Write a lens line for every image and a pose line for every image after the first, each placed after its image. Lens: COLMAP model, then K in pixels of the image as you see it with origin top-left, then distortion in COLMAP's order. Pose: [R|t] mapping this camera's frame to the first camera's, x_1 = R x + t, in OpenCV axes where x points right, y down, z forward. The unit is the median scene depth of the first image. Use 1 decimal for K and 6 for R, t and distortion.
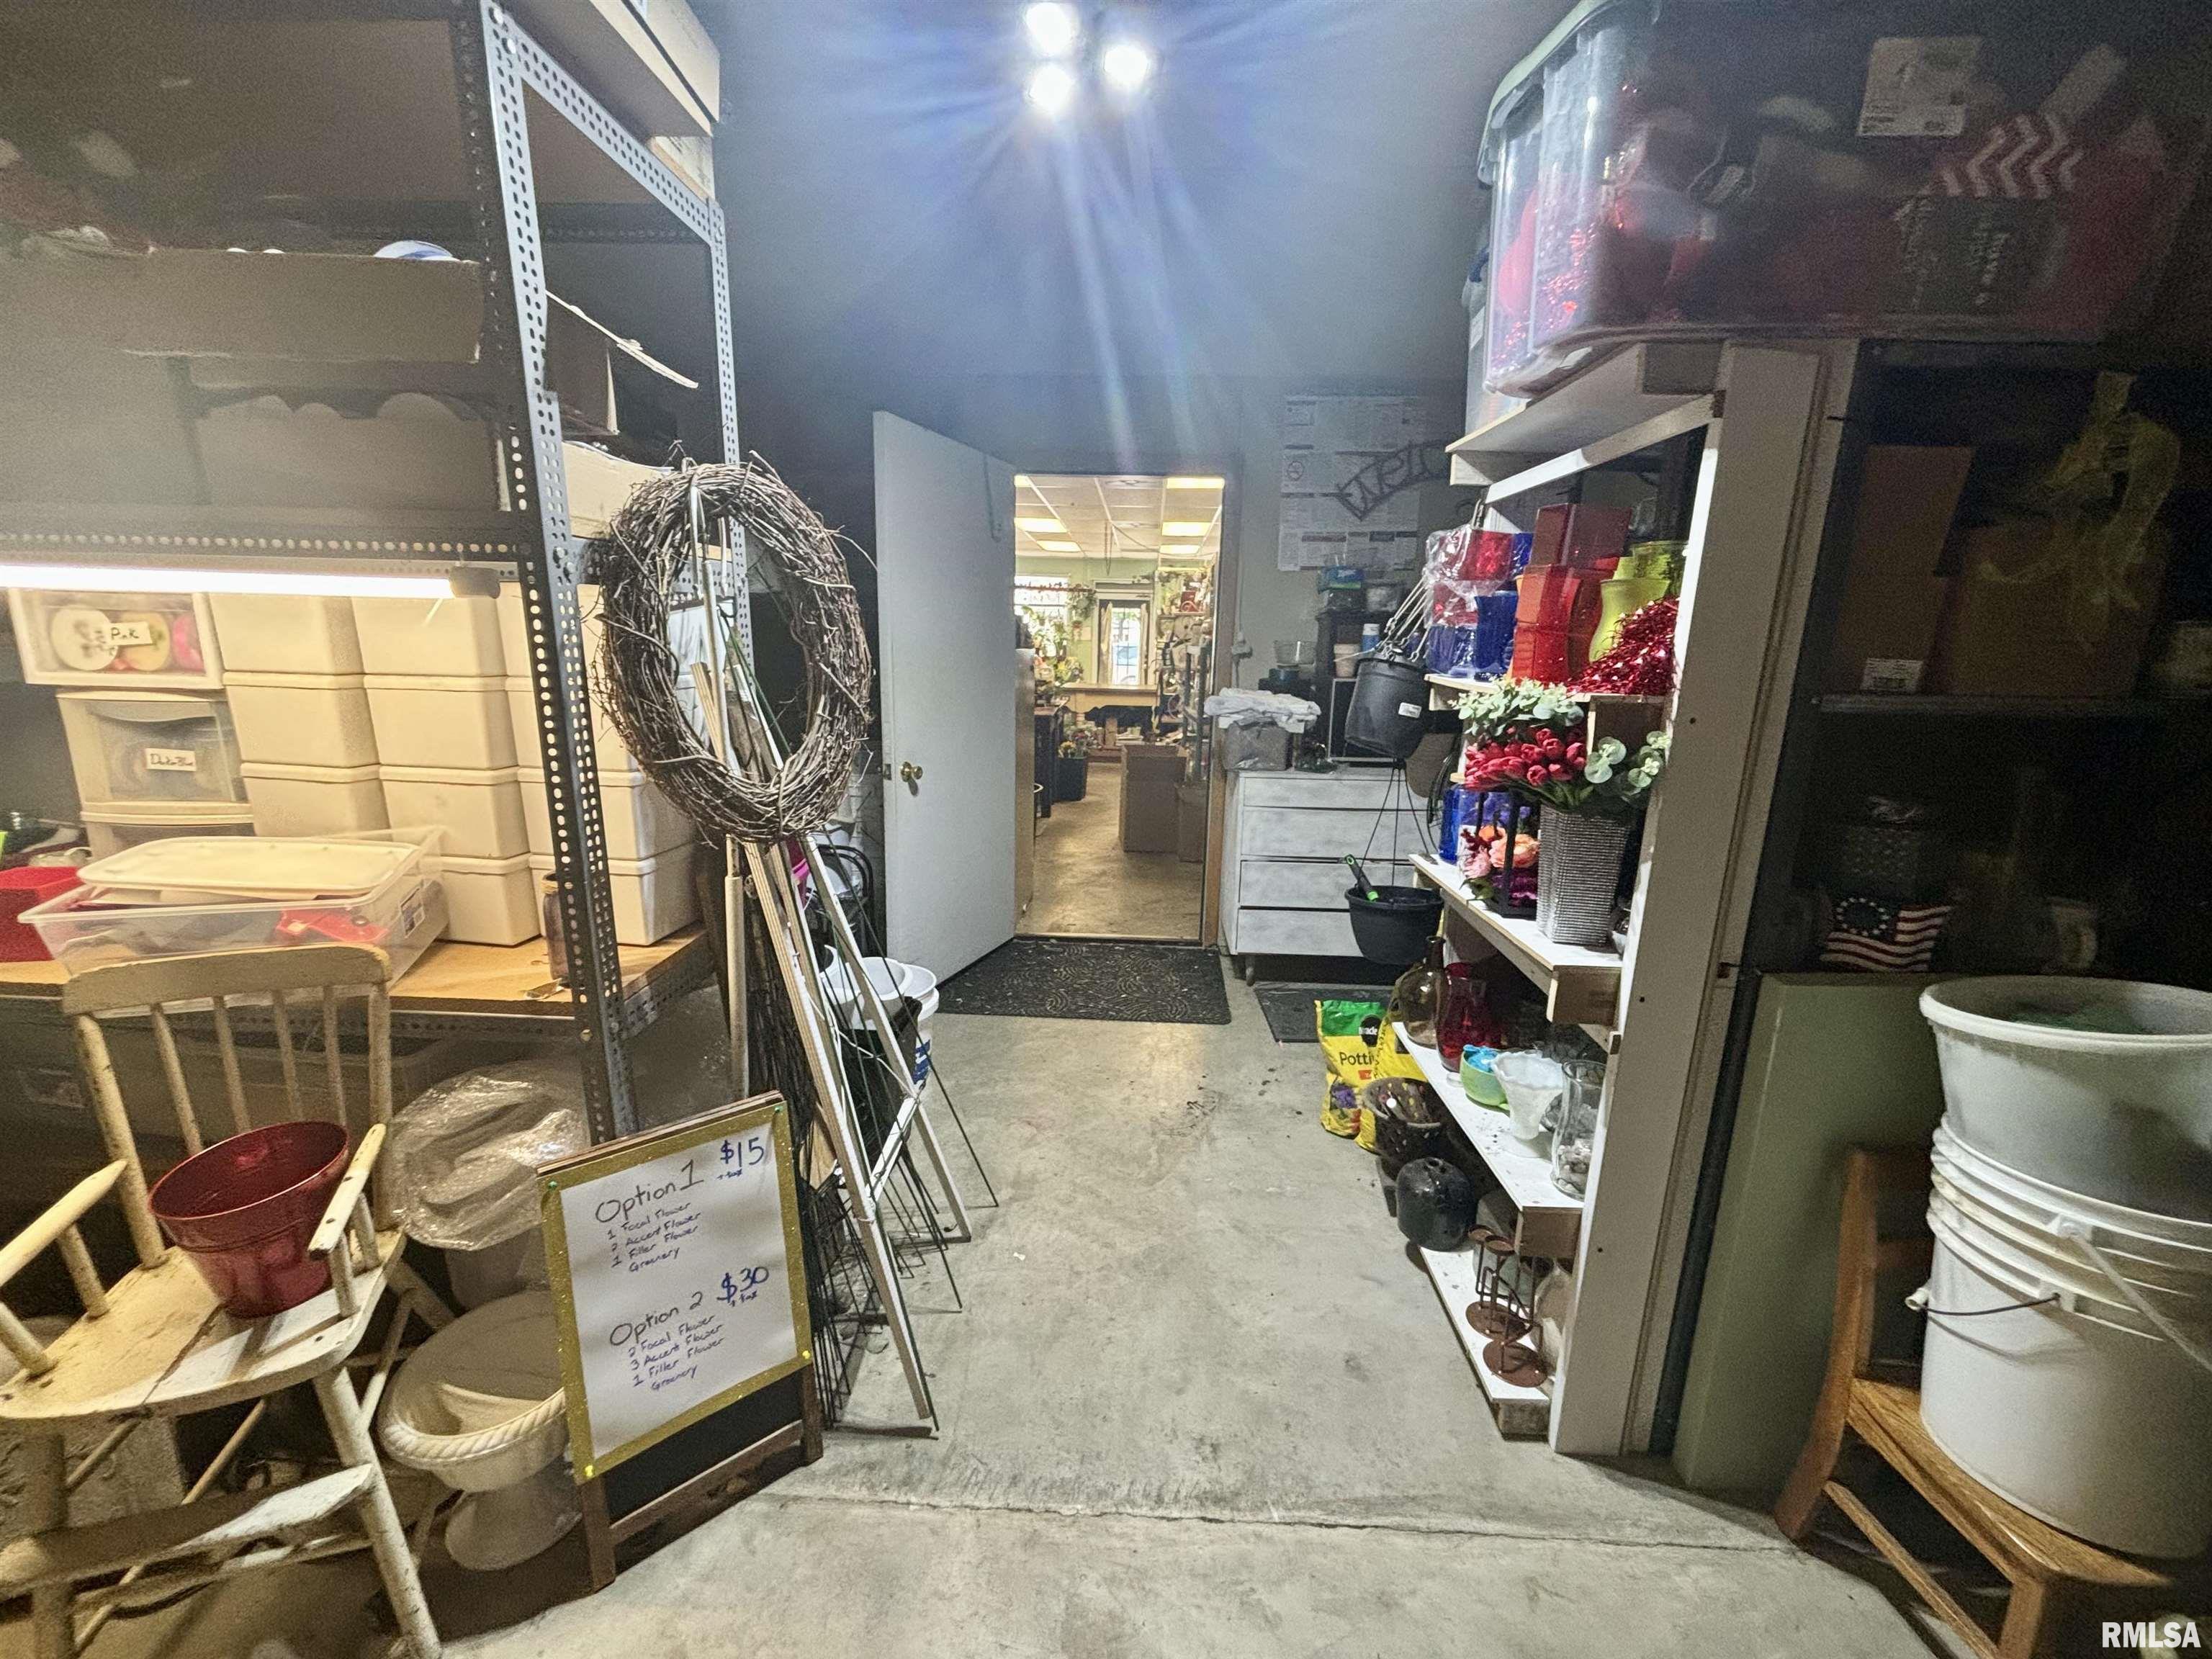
lens RADIAL K [[893.9, 0, 1106.2], [0, 893.9, 827.3], [0, 0, 1]] dist [-0.009749, 0.003929]
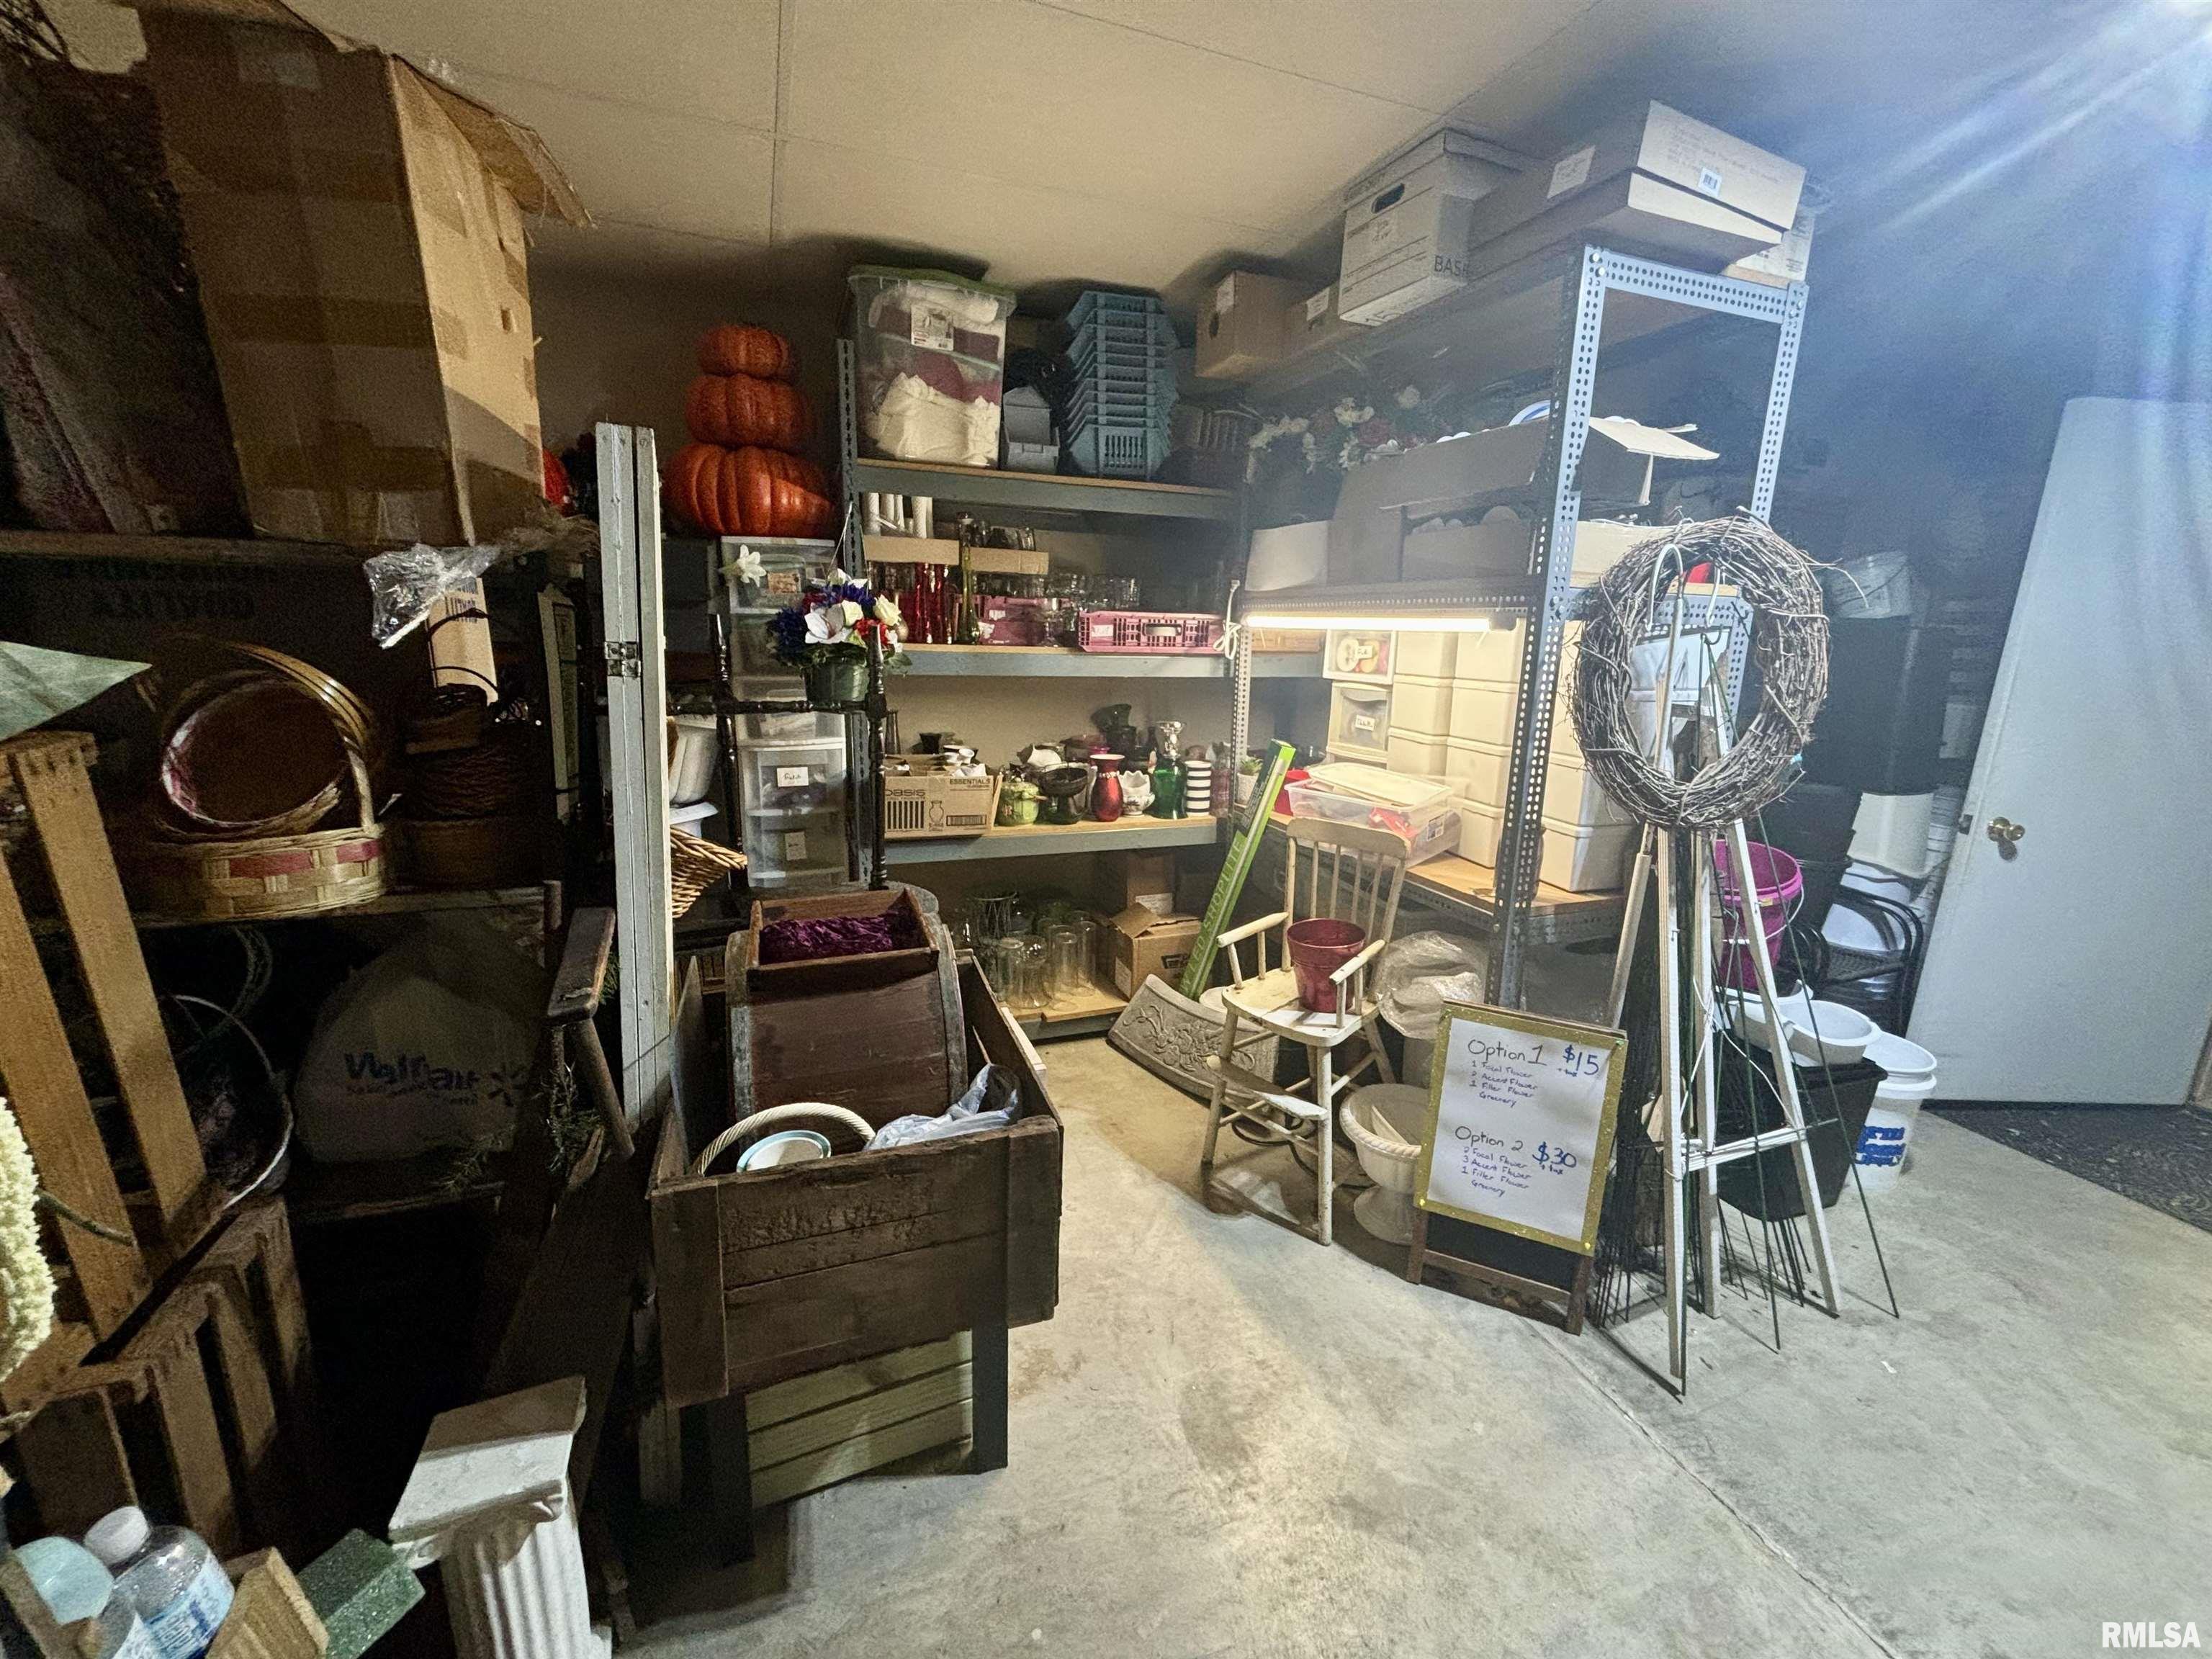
lens RADIAL K [[893.9, 0, 1106.2], [0, 893.9, 827.3], [0, 0, 1]] dist [-0.009749, 0.003929]
pose [[0.396674, 0.186065, -0.898905, 0.445782], [-0.210733, 0.971547, 0.108108, 0.049803], [0.893444, 0.146545, 0.424597, -0.216462]]
